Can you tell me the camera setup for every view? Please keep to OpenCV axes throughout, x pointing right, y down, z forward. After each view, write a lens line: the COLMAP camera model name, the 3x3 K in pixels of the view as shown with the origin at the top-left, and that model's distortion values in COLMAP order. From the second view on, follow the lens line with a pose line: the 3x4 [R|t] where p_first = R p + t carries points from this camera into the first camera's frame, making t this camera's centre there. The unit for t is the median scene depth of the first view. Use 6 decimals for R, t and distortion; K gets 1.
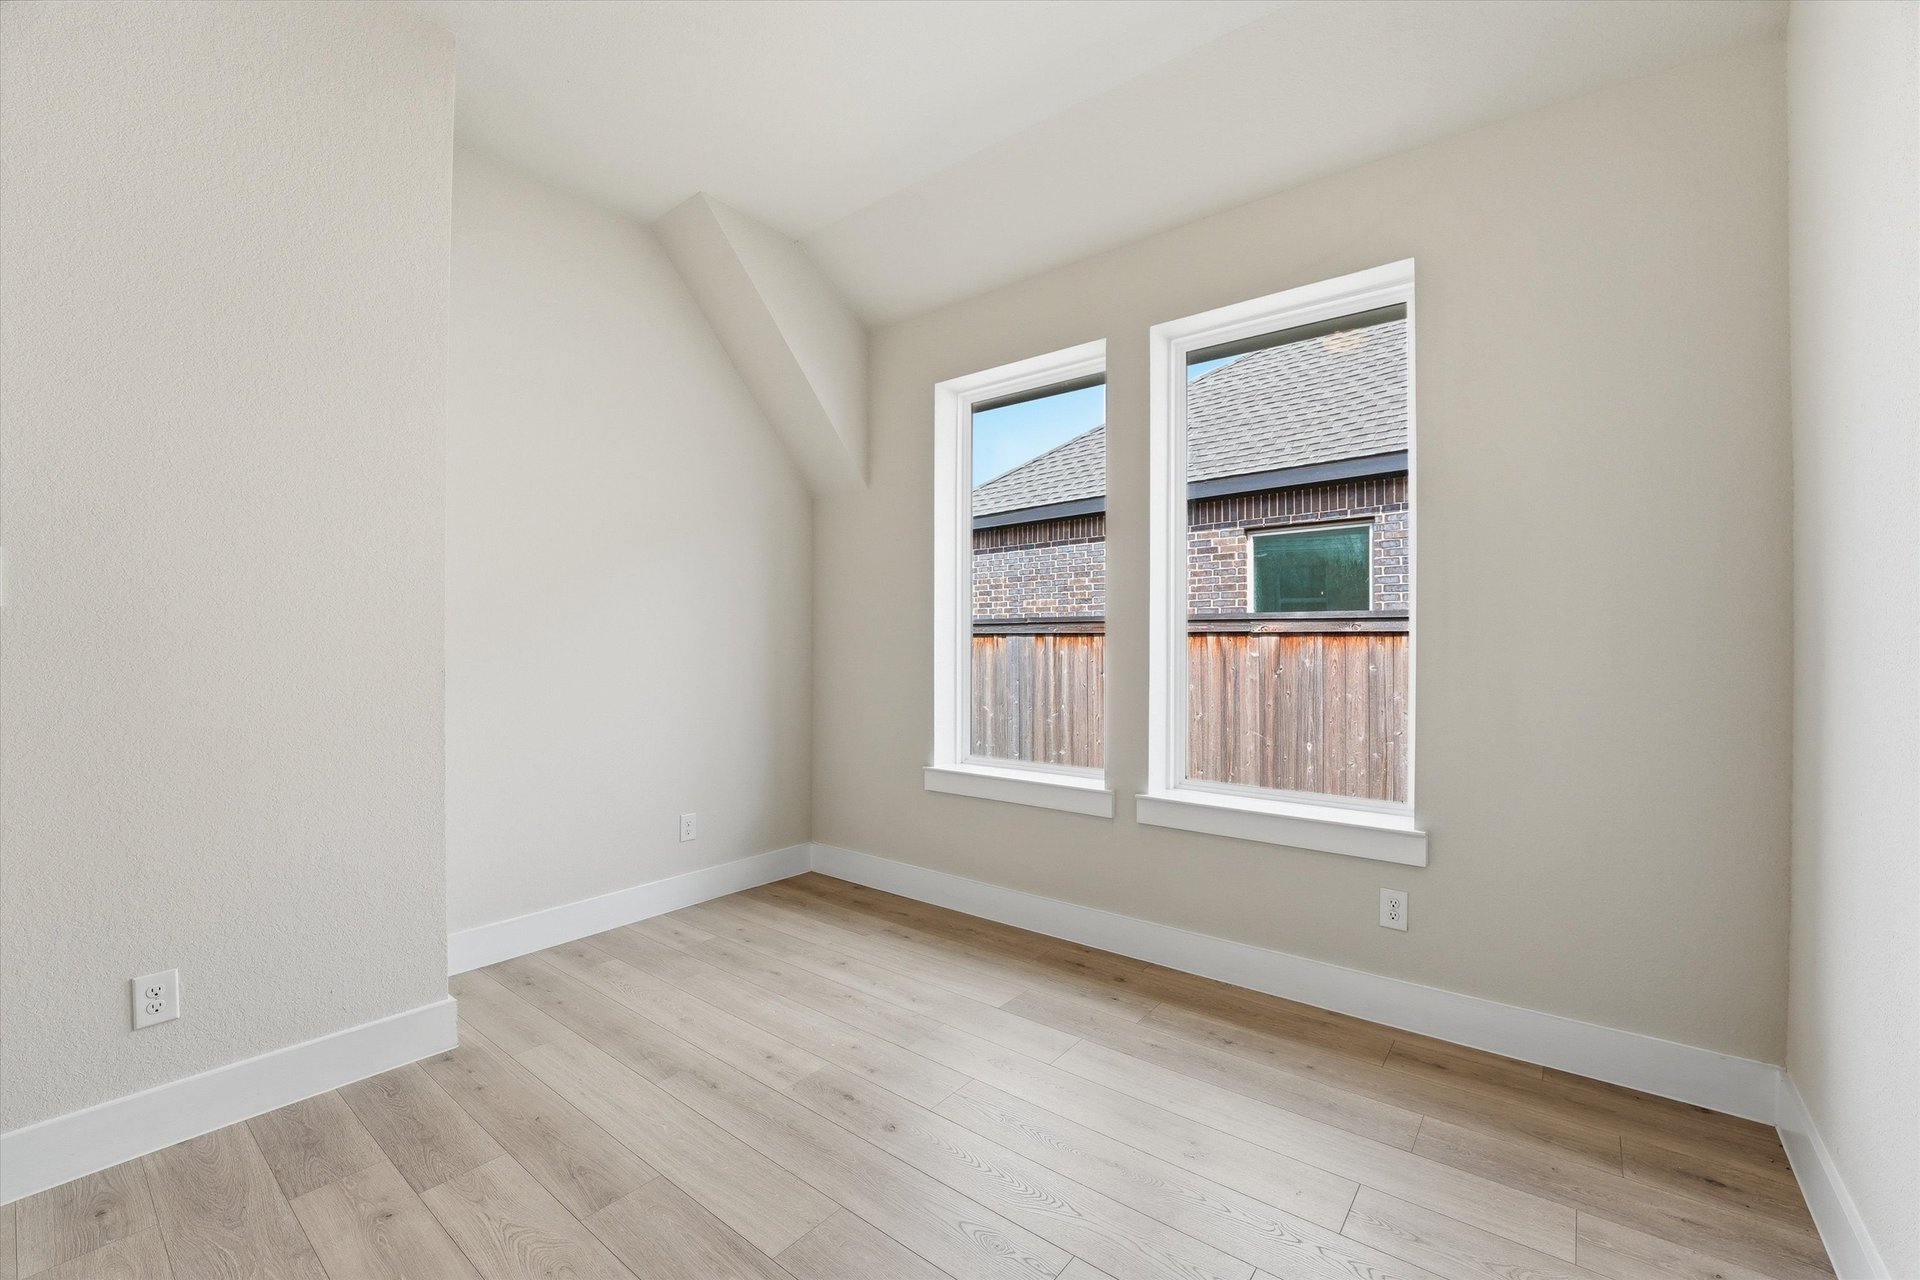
lens RADIAL K [[770.9, 0, 971.9], [0, 770.9, 641.0], [0, 0, 1]] dist [0.001209, 0.000142]
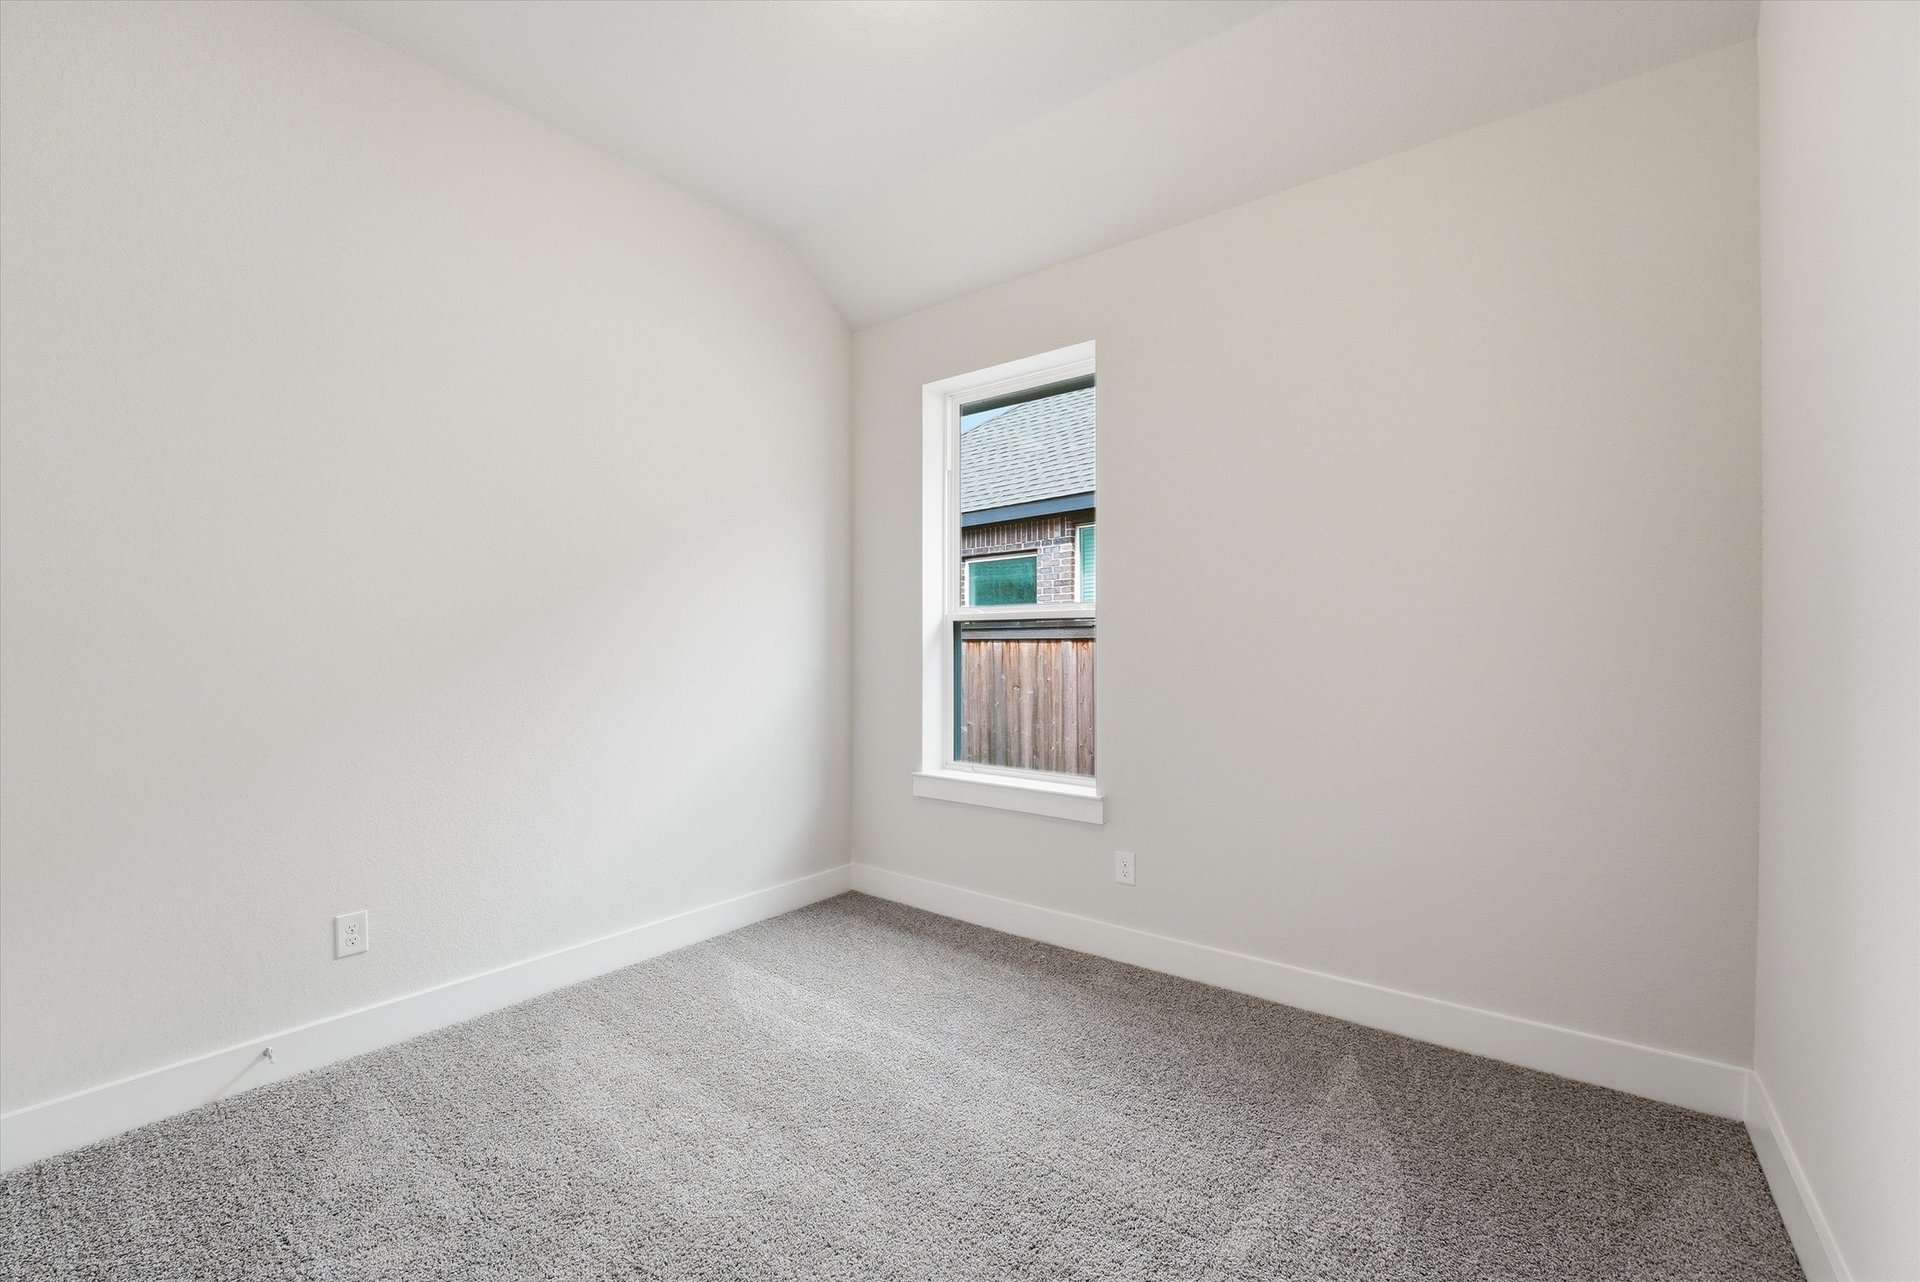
lens RADIAL K [[770.9, 0, 947.3], [0, 770.9, 638.5], [0, 0, 1]] dist [0.001209, 0.000142]
pose [[0.999940, -0.005485, -0.009504, 0.309173], [0.005422, 0.999963, -0.006653, -0.003862], [0.009540, 0.006601, 0.999933, -0.227994]]
